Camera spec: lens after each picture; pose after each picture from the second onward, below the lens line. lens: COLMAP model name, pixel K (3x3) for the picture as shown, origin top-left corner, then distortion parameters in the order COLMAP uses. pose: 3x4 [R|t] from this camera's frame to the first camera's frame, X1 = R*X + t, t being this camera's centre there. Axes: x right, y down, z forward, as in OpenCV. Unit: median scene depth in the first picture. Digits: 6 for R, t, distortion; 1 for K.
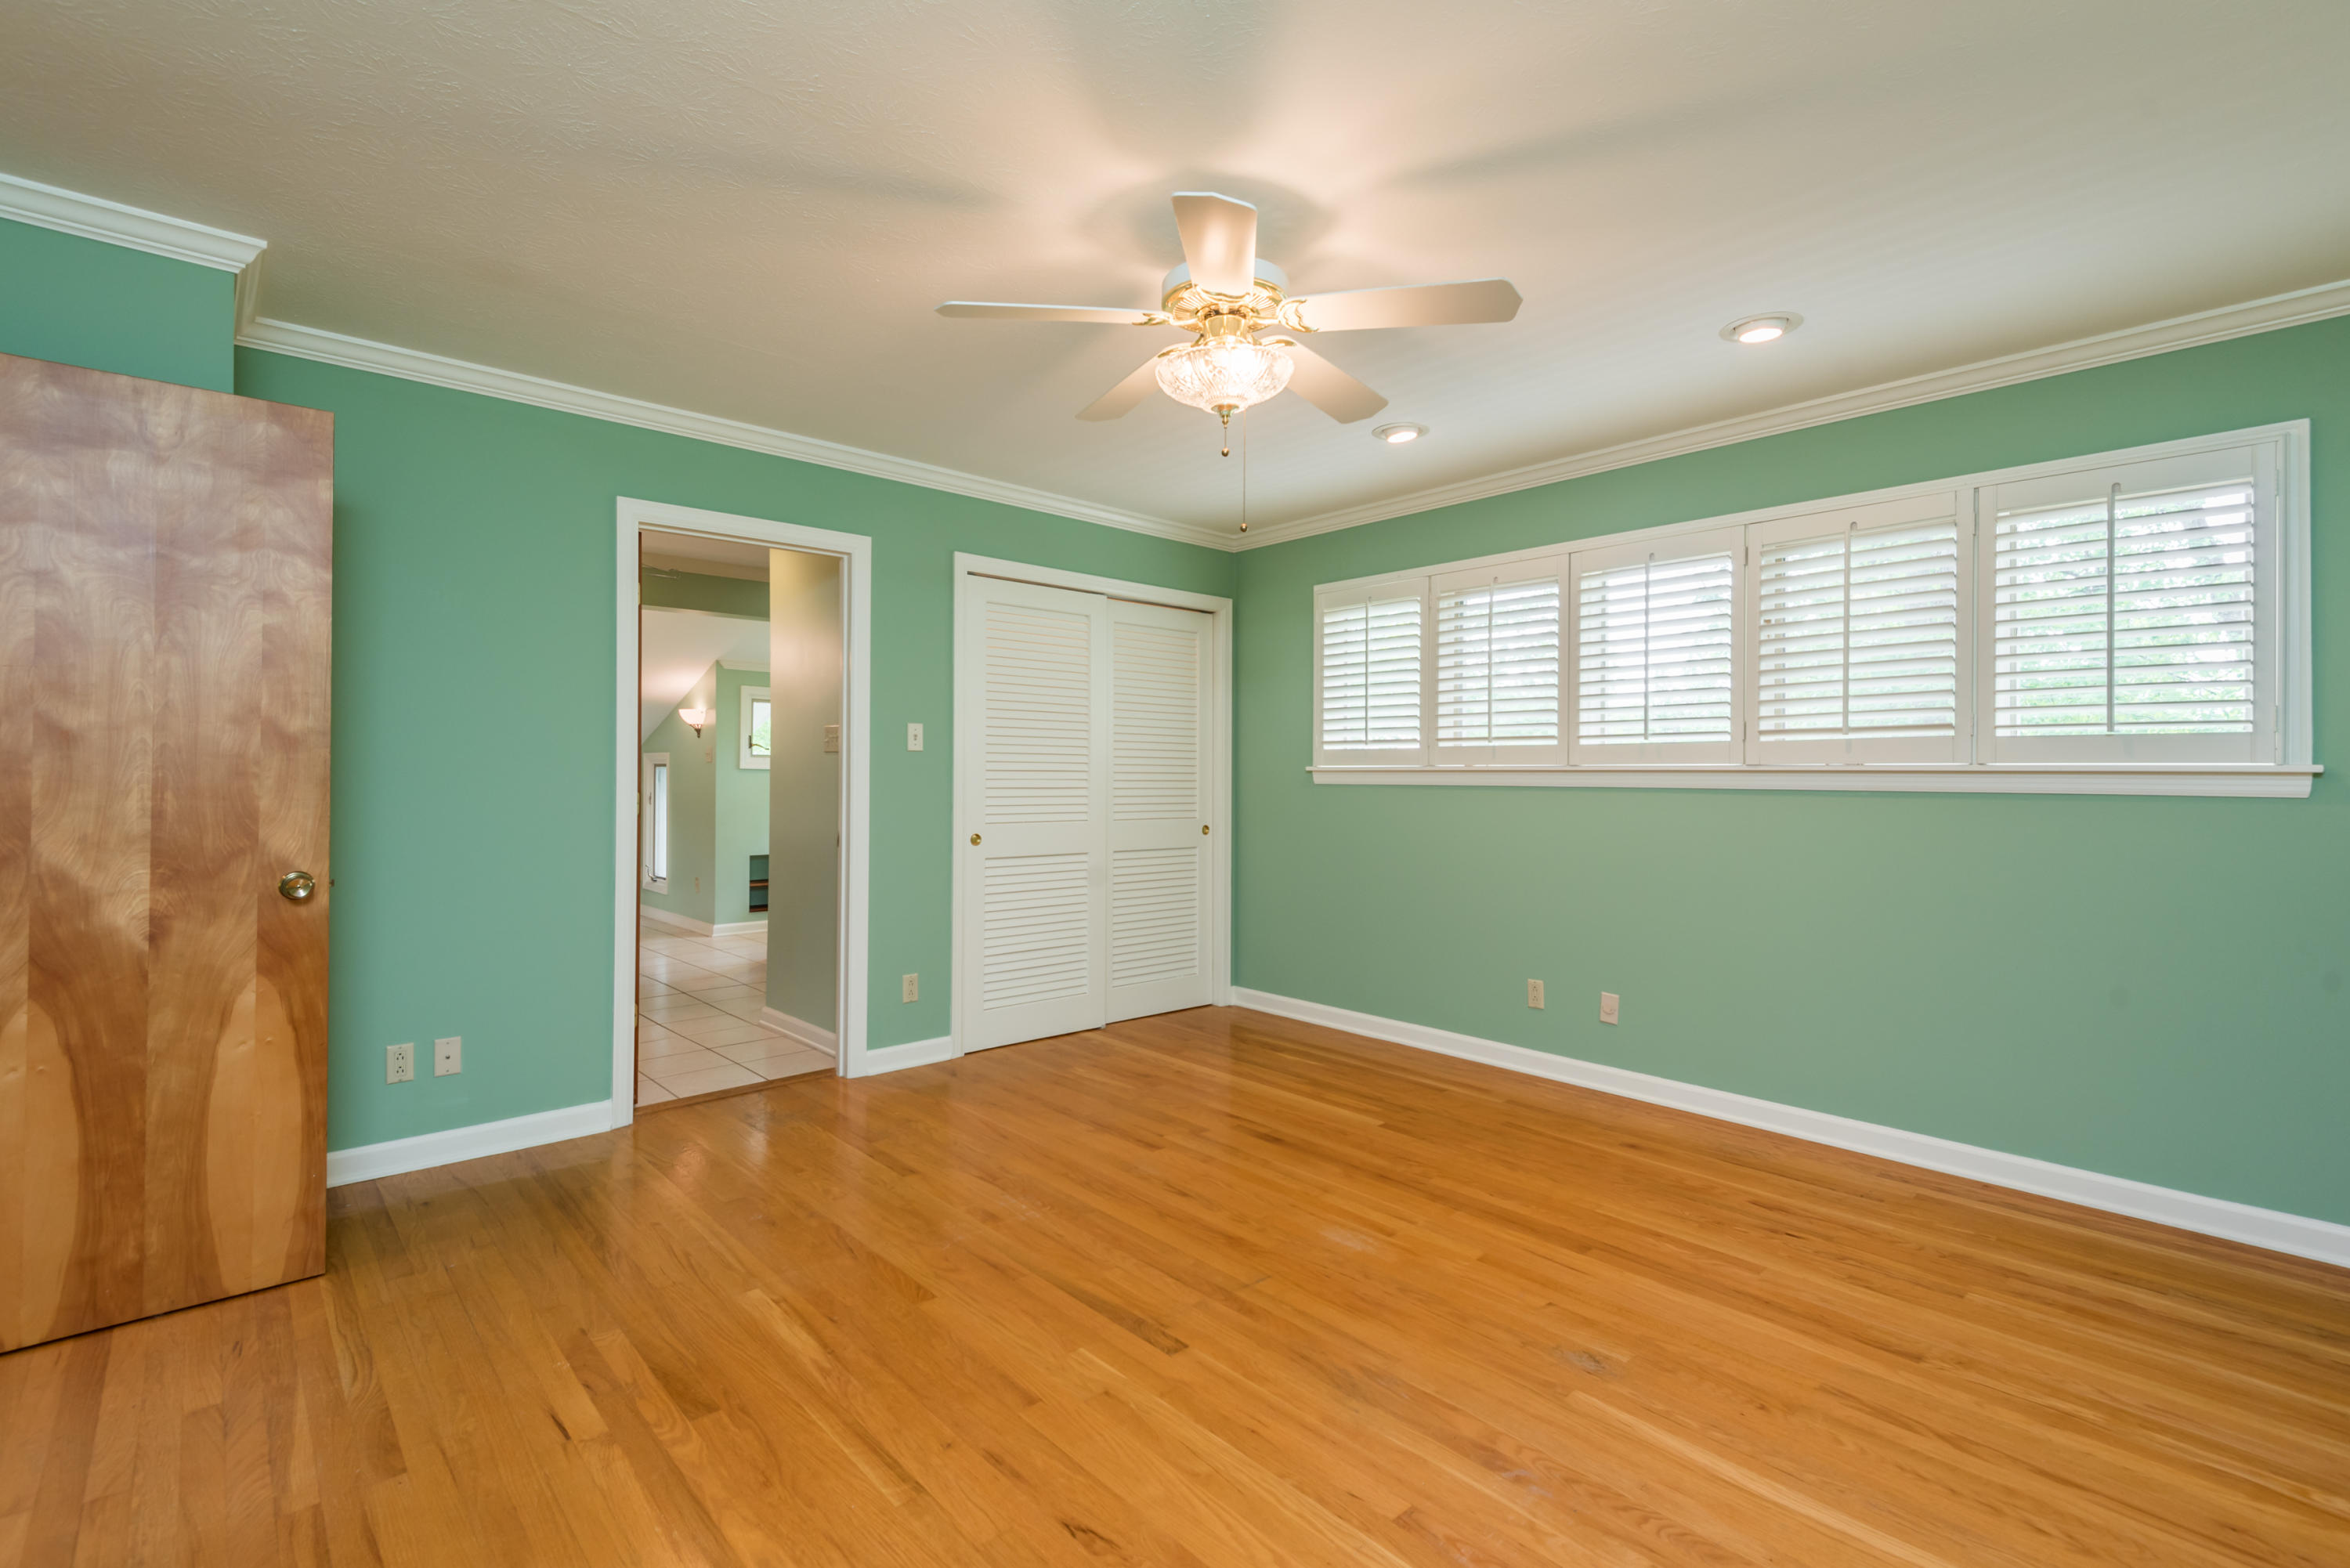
lens RADIAL K [[1067.5, 0, 1177.9], [0, 1067.5, 789.6], [0, 0, 1]] dist [0.026480, -0.011488]
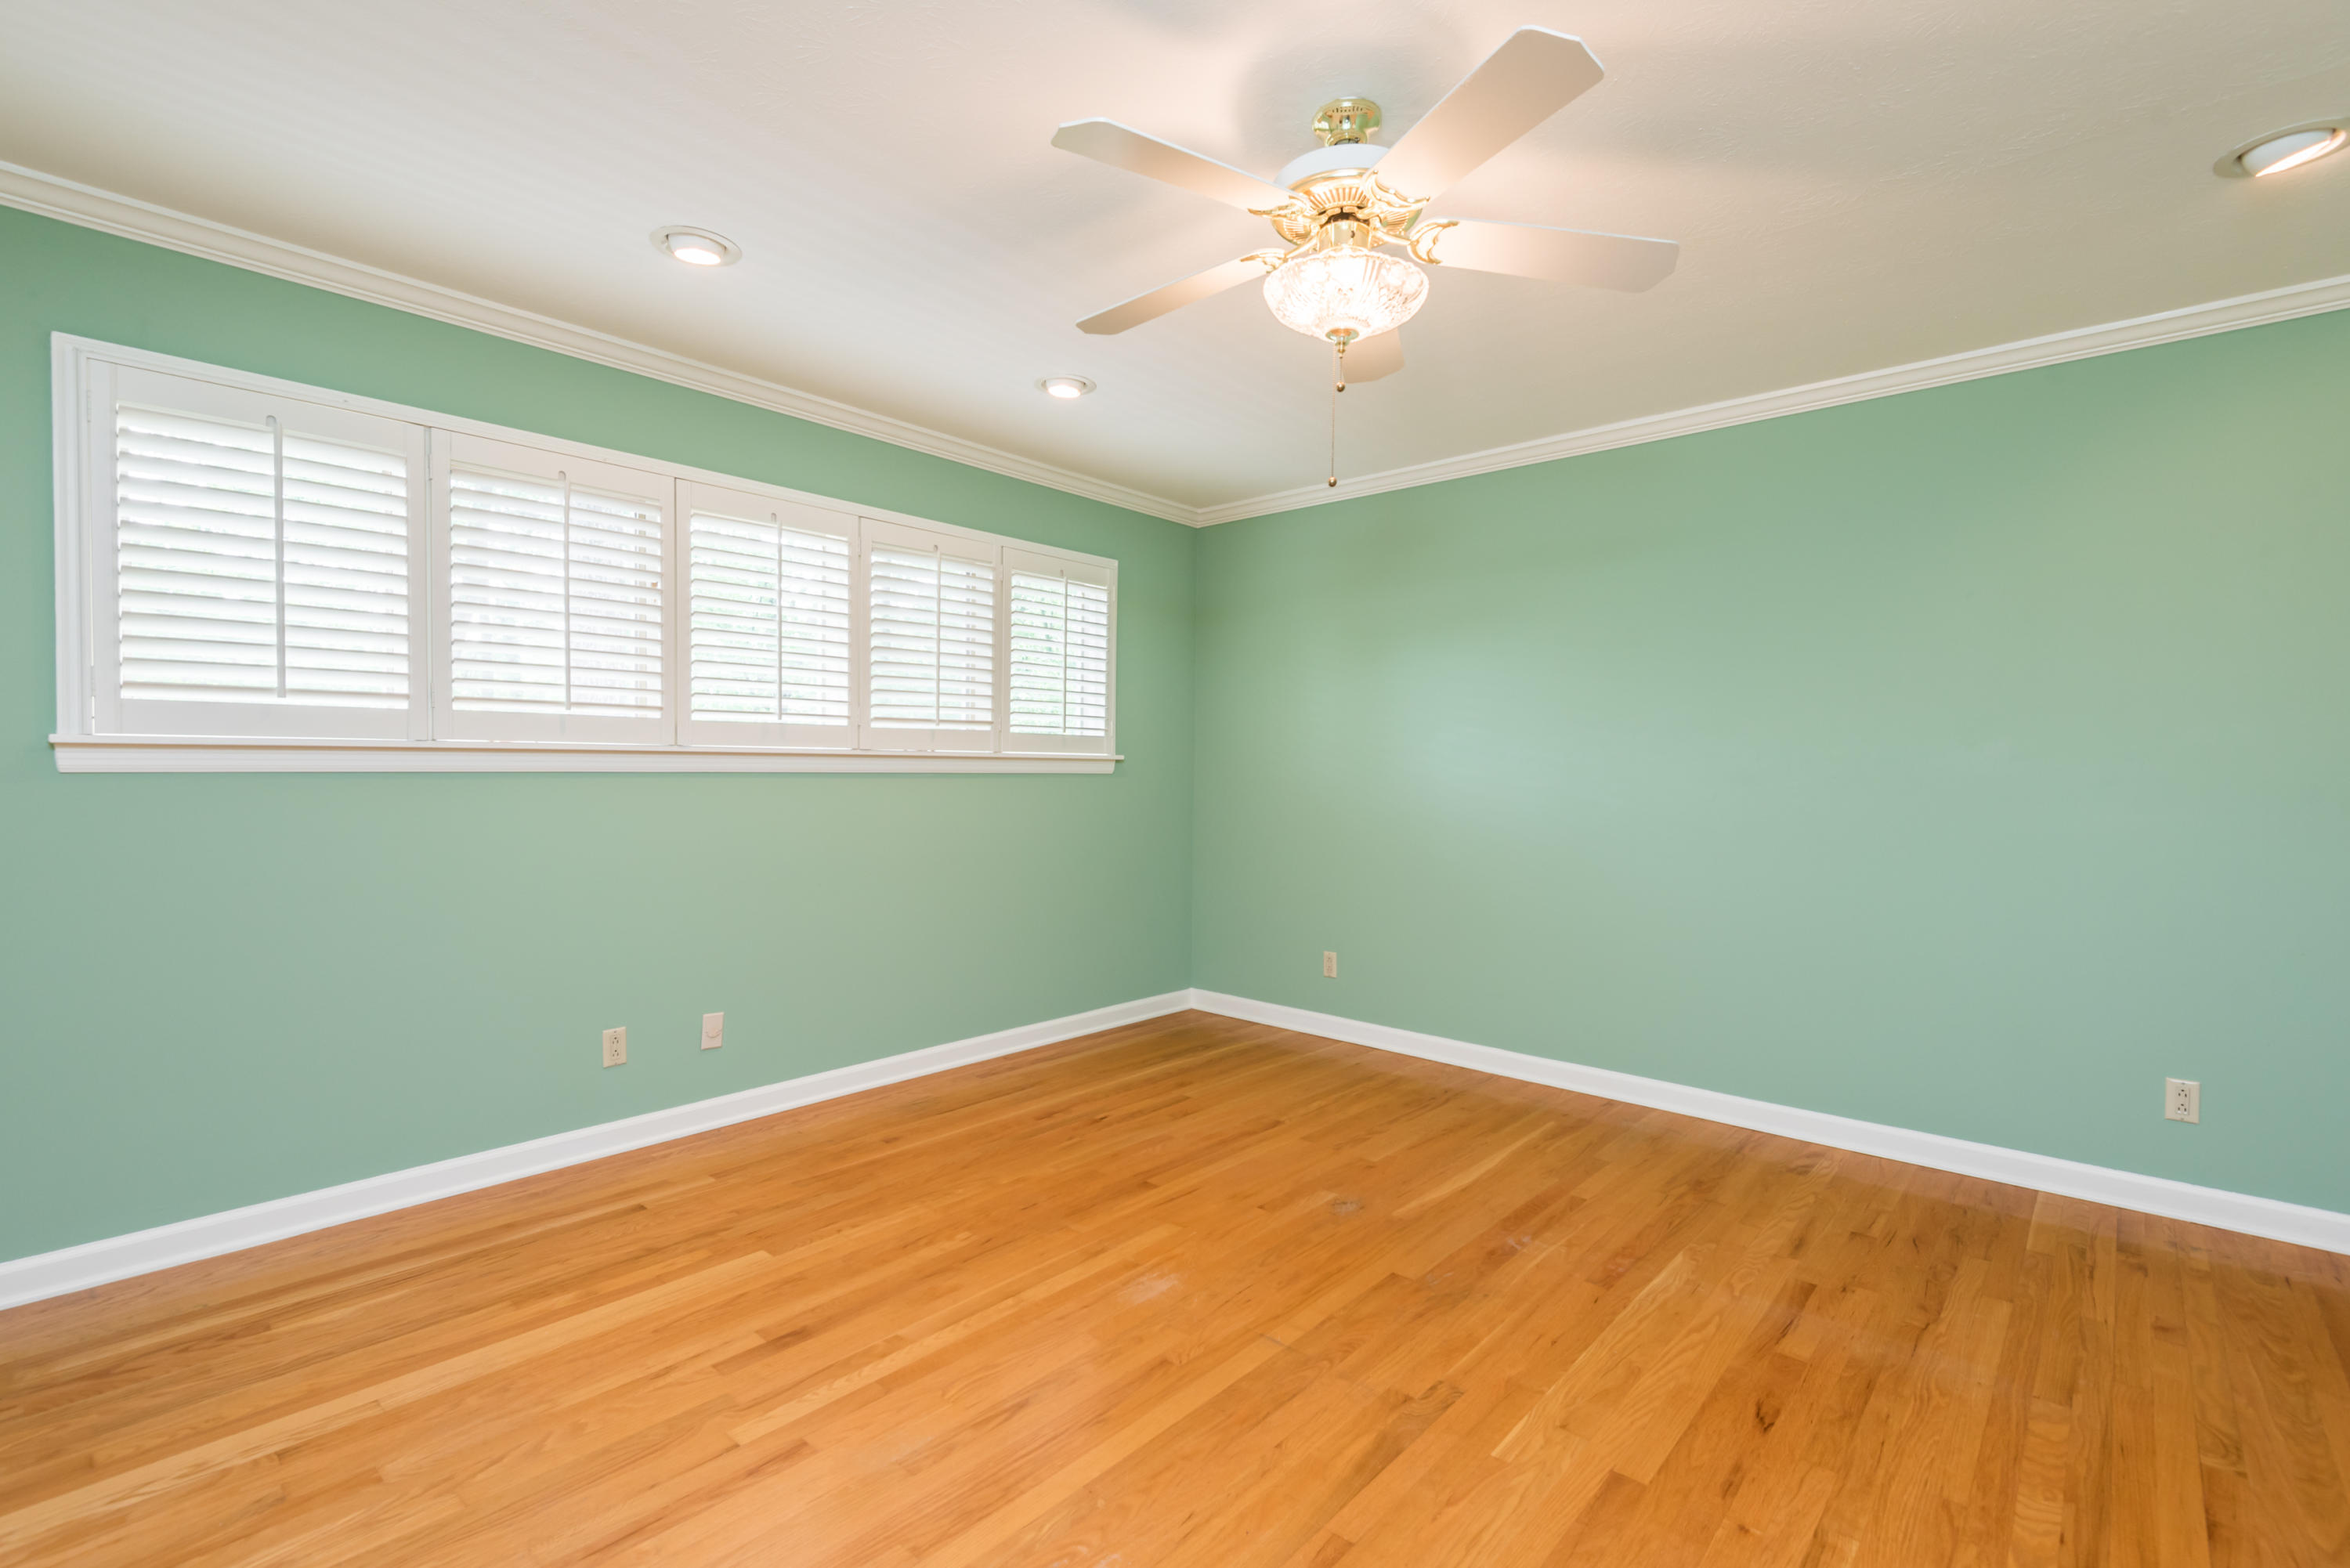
lens RADIAL K [[1061.6, 0, 1173.1], [0, 1061.6, 800.1], [0, 0, 1]] dist [0.063795, -0.044512]
pose [[-0.107014, -0.043322, 0.993313, -0.559119], [0.000190, 0.999049, 0.043592, -0.019304], [-0.994257, 0.004854, -0.106904, 0.845330]]
